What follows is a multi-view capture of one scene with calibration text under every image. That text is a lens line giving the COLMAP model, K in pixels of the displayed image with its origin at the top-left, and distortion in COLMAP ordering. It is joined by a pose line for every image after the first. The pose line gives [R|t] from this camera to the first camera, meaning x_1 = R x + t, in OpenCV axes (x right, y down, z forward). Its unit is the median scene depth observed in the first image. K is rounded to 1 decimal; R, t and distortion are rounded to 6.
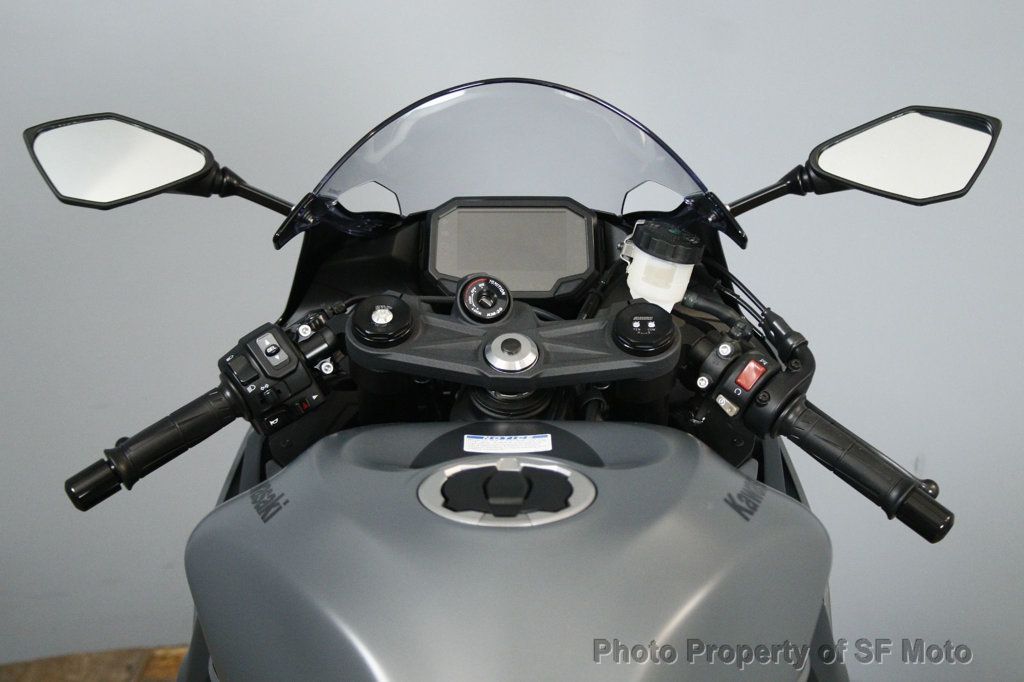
lens RADIAL K [[2820.3, 0, 512.0], [0, 2820.3, 341.0], [0, 0, 1]] dist [0.050711, 0.744511]
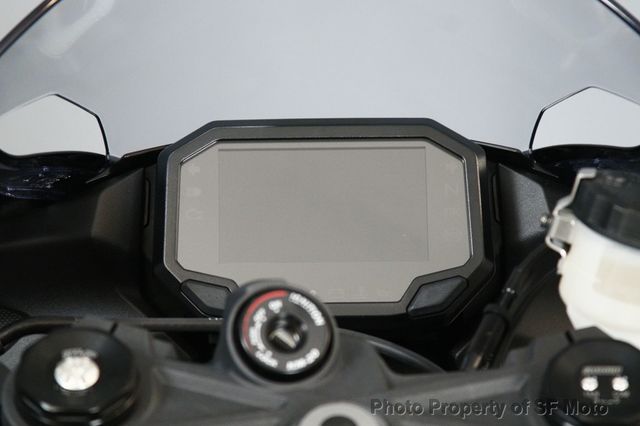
lens RADIAL K [[3996.9, 0, 320.0], [0, 3996.9, 213.0], [0, 0, 1]] dist [0.654675, 18.008718]
pose [[0.999739, -0.010812, 0.020105, -0.016553], [0.011077, 0.999852, -0.013153, -0.026064], [-0.019960, 0.013373, 0.999711, 0.283881]]
